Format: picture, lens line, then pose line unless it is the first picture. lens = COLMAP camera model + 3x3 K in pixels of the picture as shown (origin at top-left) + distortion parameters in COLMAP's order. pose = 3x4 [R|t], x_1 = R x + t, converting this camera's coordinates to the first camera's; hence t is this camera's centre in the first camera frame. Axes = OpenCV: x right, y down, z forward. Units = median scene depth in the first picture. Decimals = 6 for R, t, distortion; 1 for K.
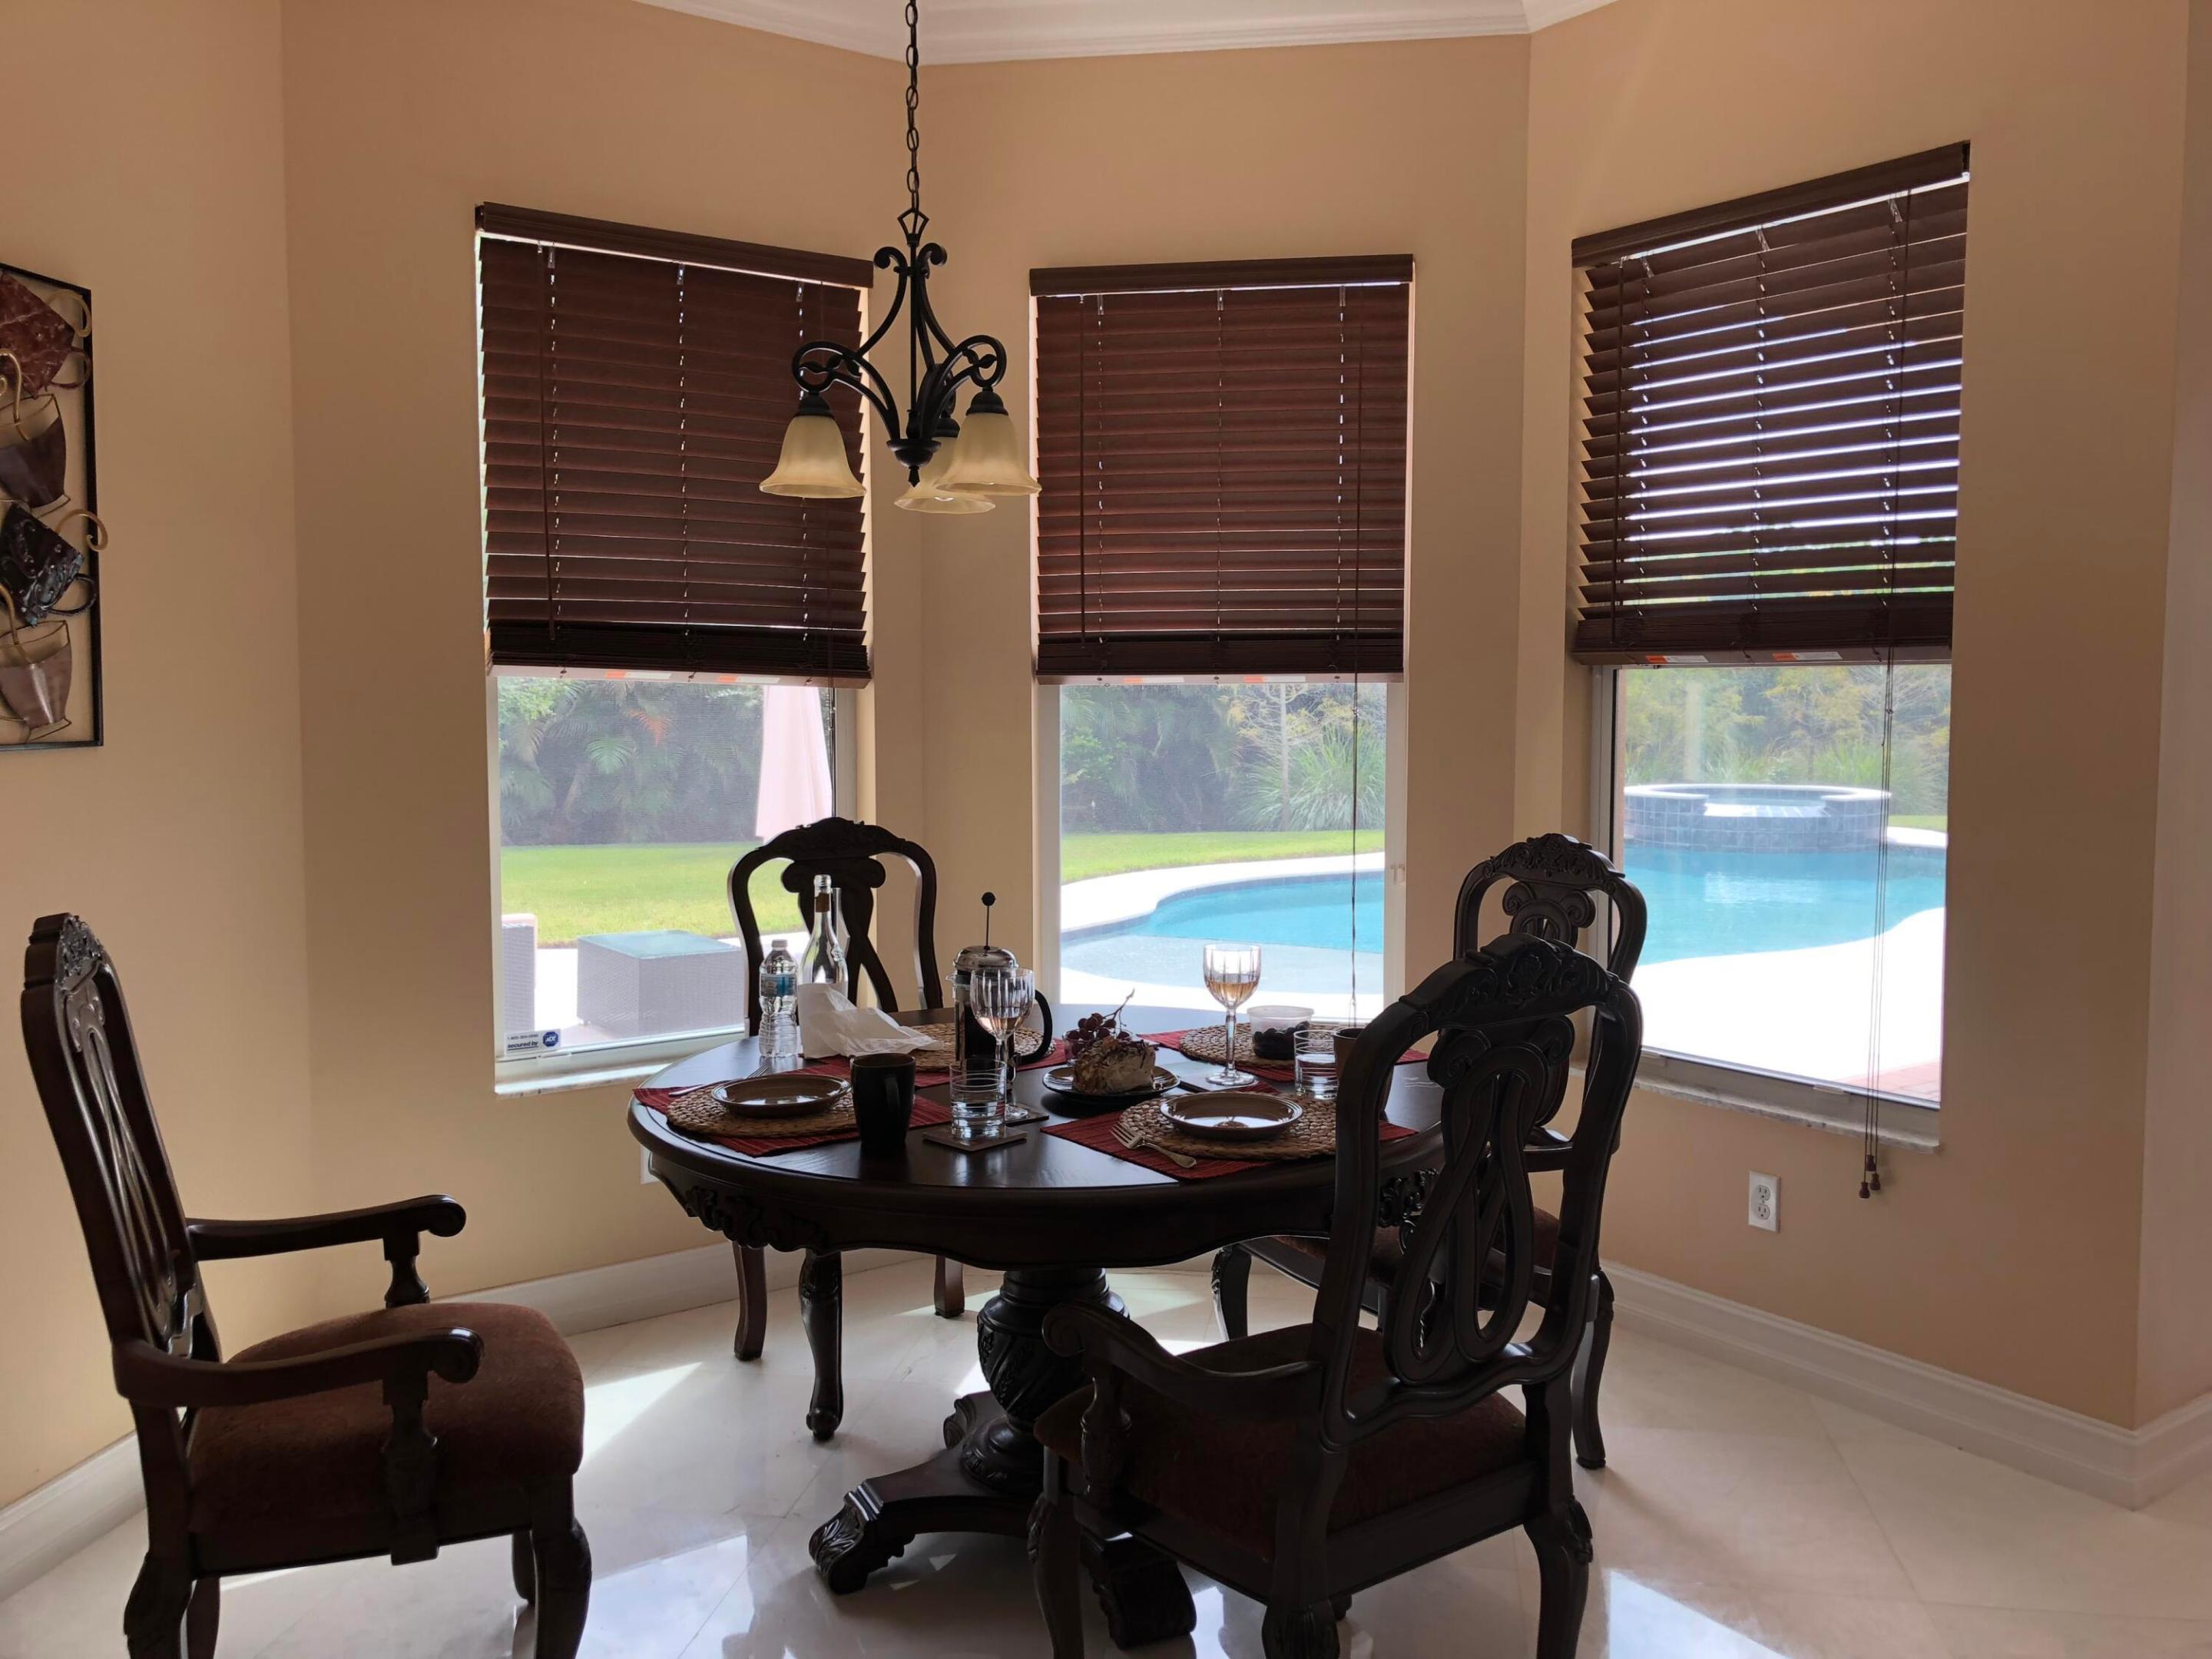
lens RADIAL K [[1797.0, 0, 1106.0], [0, 1797.0, 829.5], [0, 0, 1]] dist [0.043846, -0.012735]
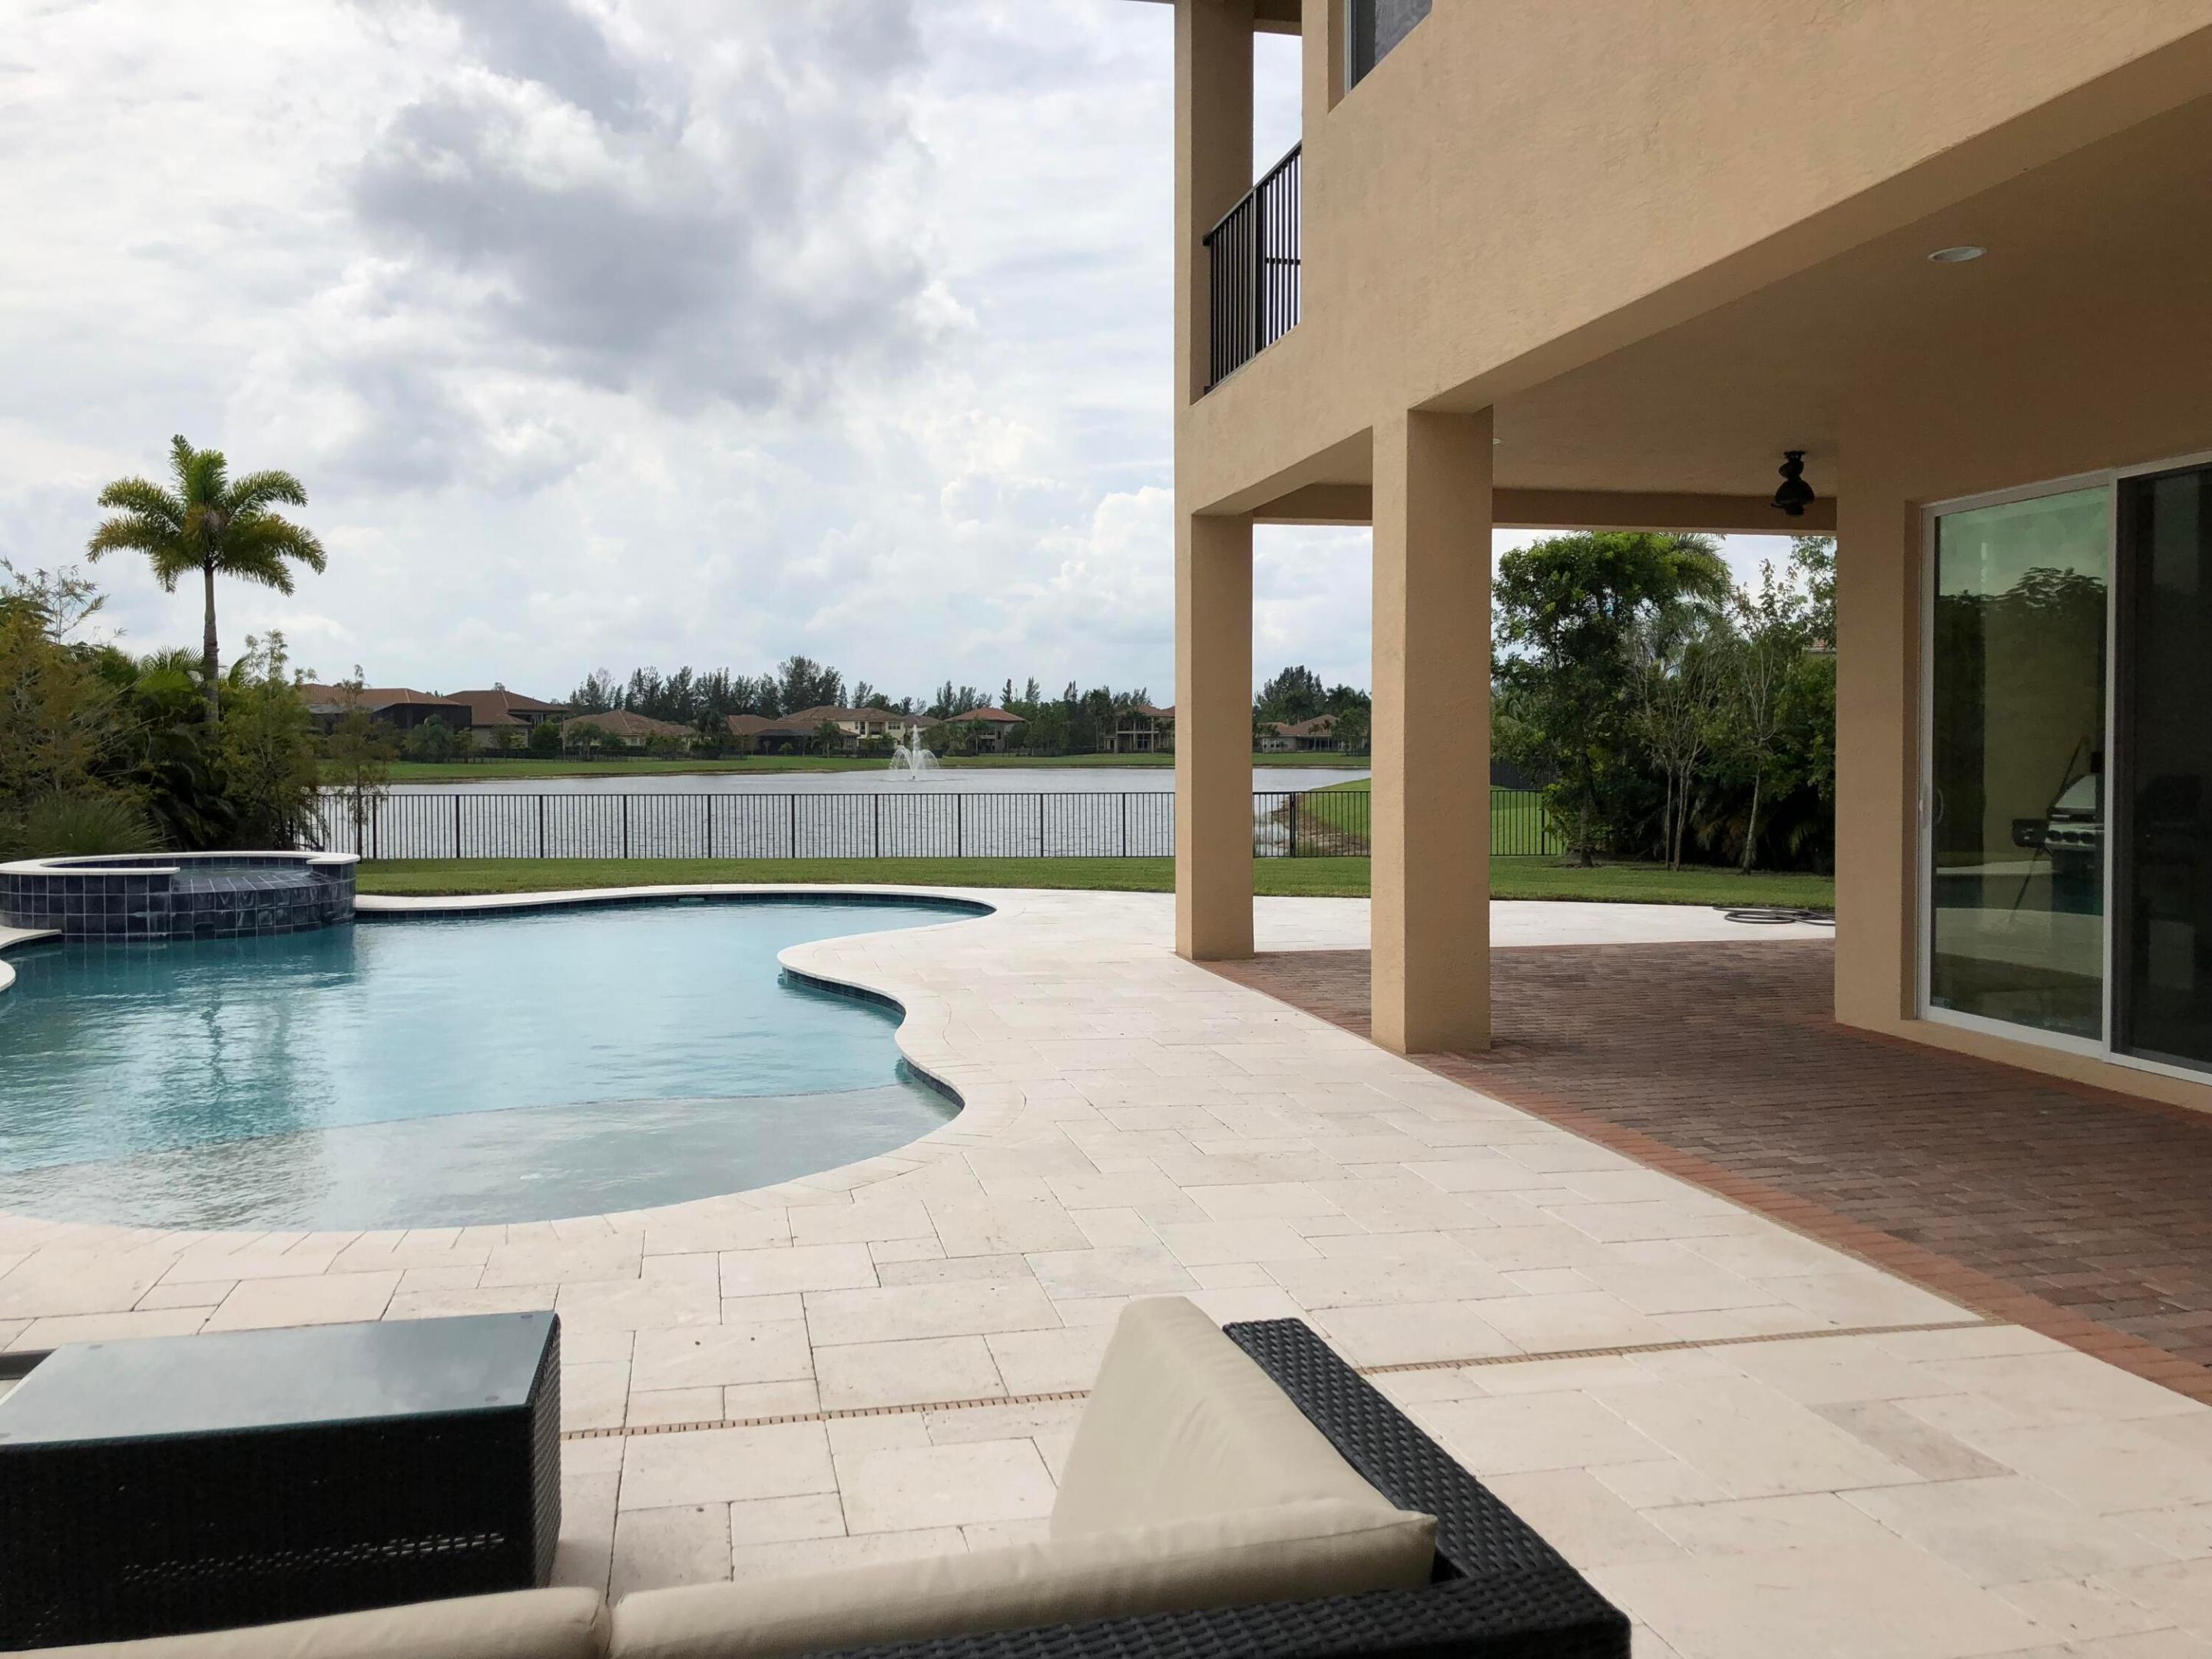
lens RADIAL K [[1797.0, 0, 1106.0], [0, 1797.0, 829.5], [0, 0, 1]] dist [0.043846, -0.012735]
pose [[0.389272, -0.041927, 0.920168, -0.223414], [0.075987, 0.997020, 0.013283, -0.015334], [-0.917983, 0.064750, 0.391298, 0.337769]]
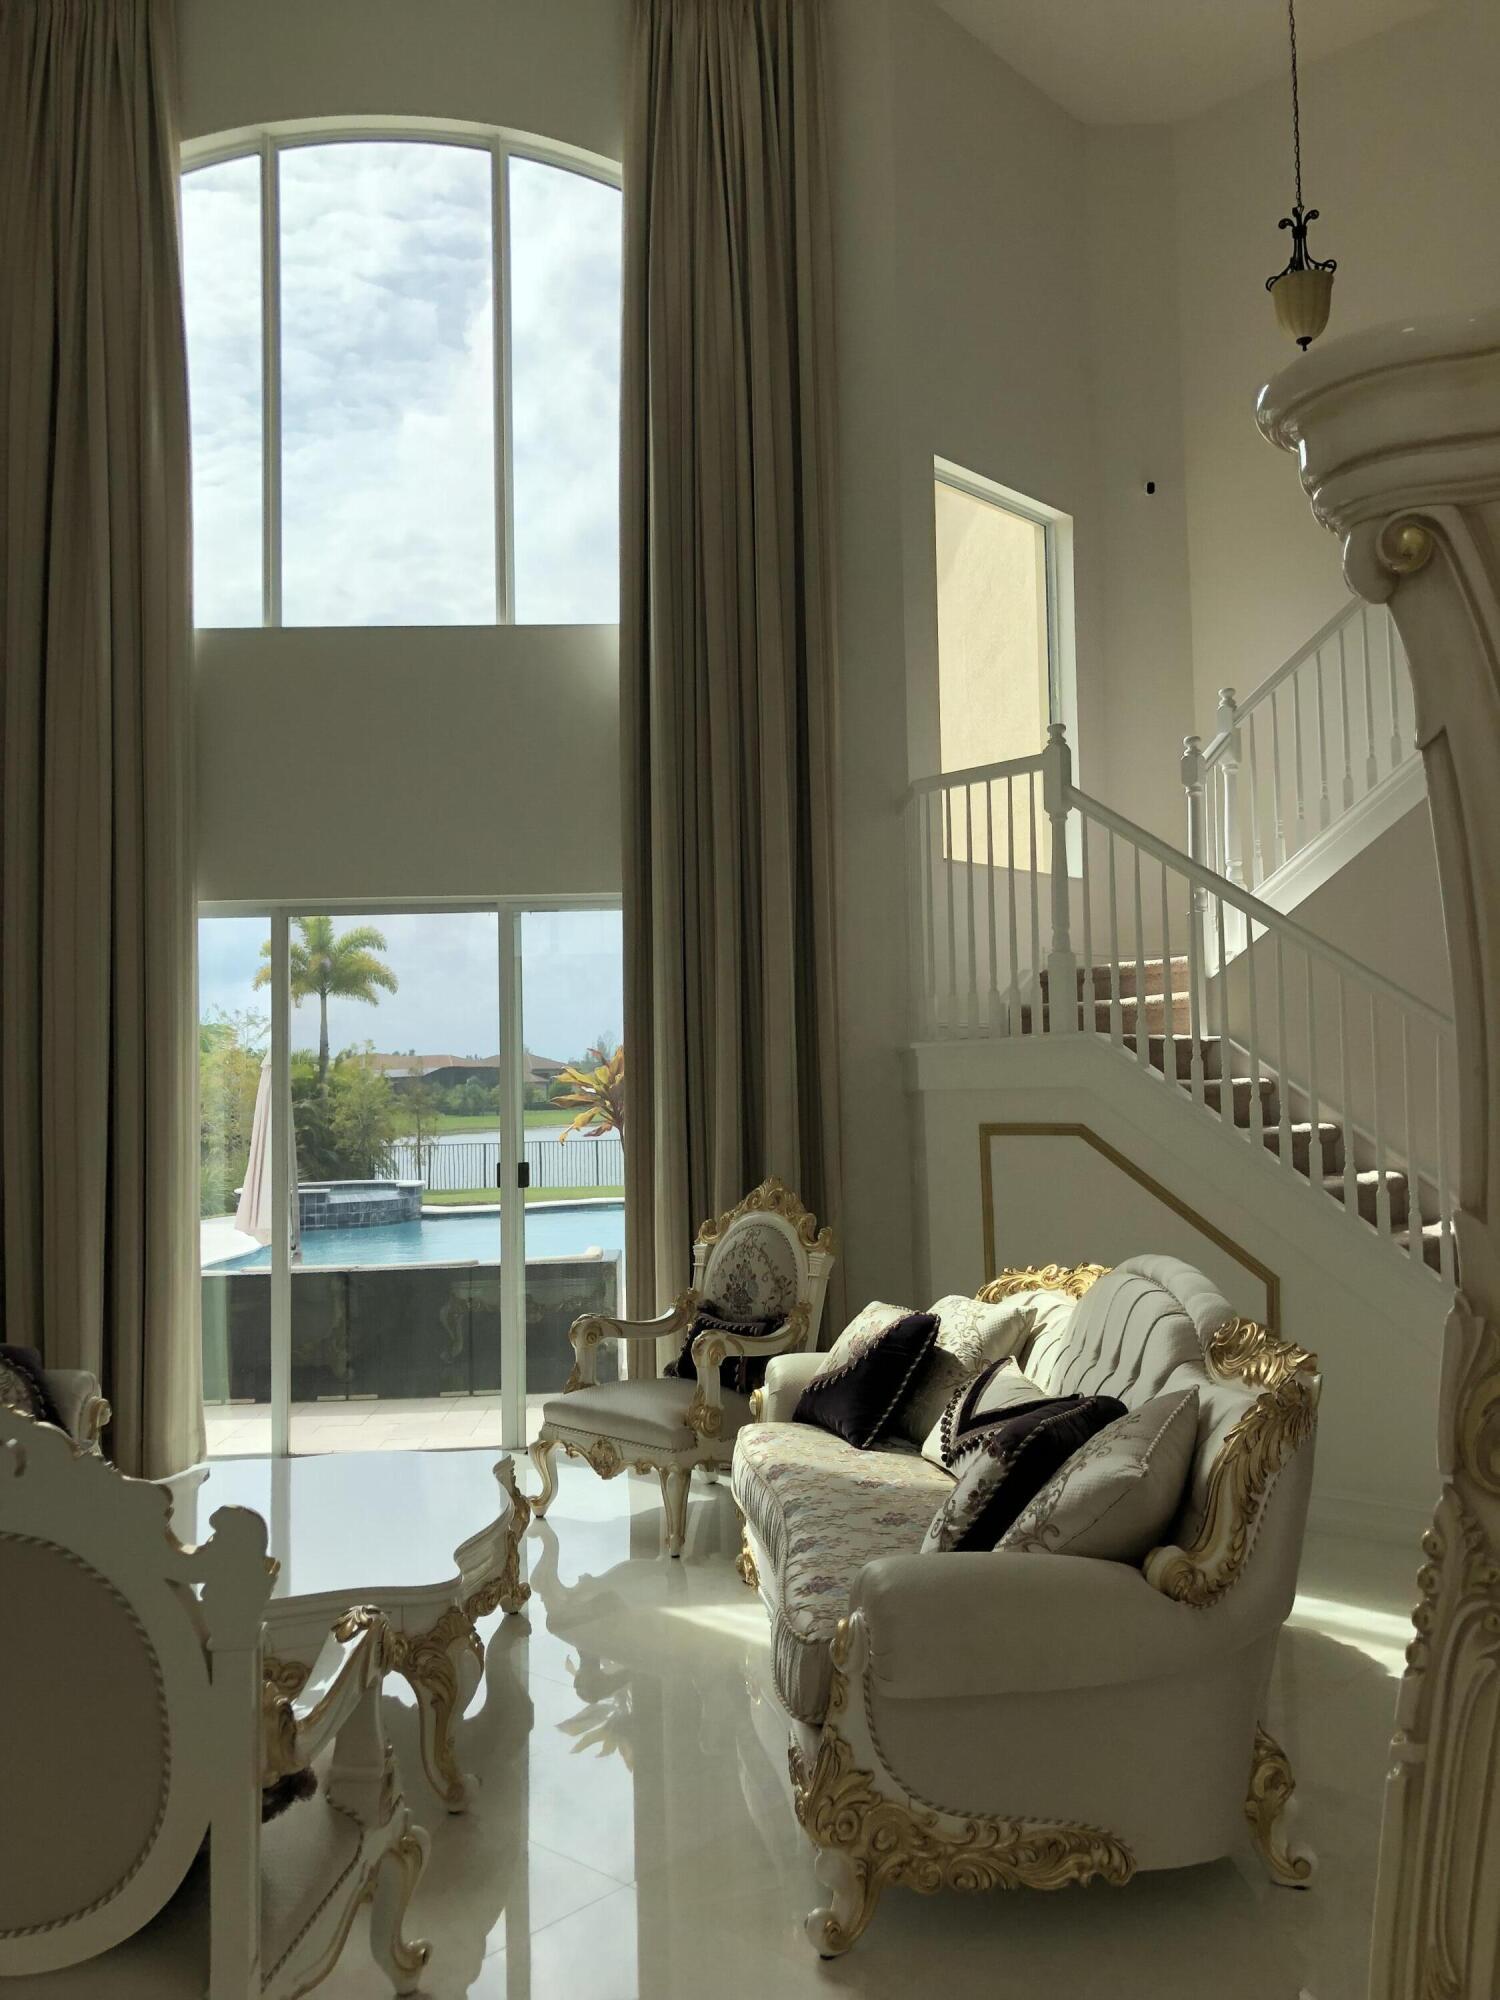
lens RADIAL K [[1624.7, 0, 750.0], [0, 1624.7, 1000.0], [0, 0, 1]] dist [0.043846, -0.012735]
pose [[0.553506, 0.031596, 0.832246, -0.534071], [0.097717, 0.989914, -0.102571, -0.002719], [-0.827093, 0.138098, 0.544836, 0.036018]]
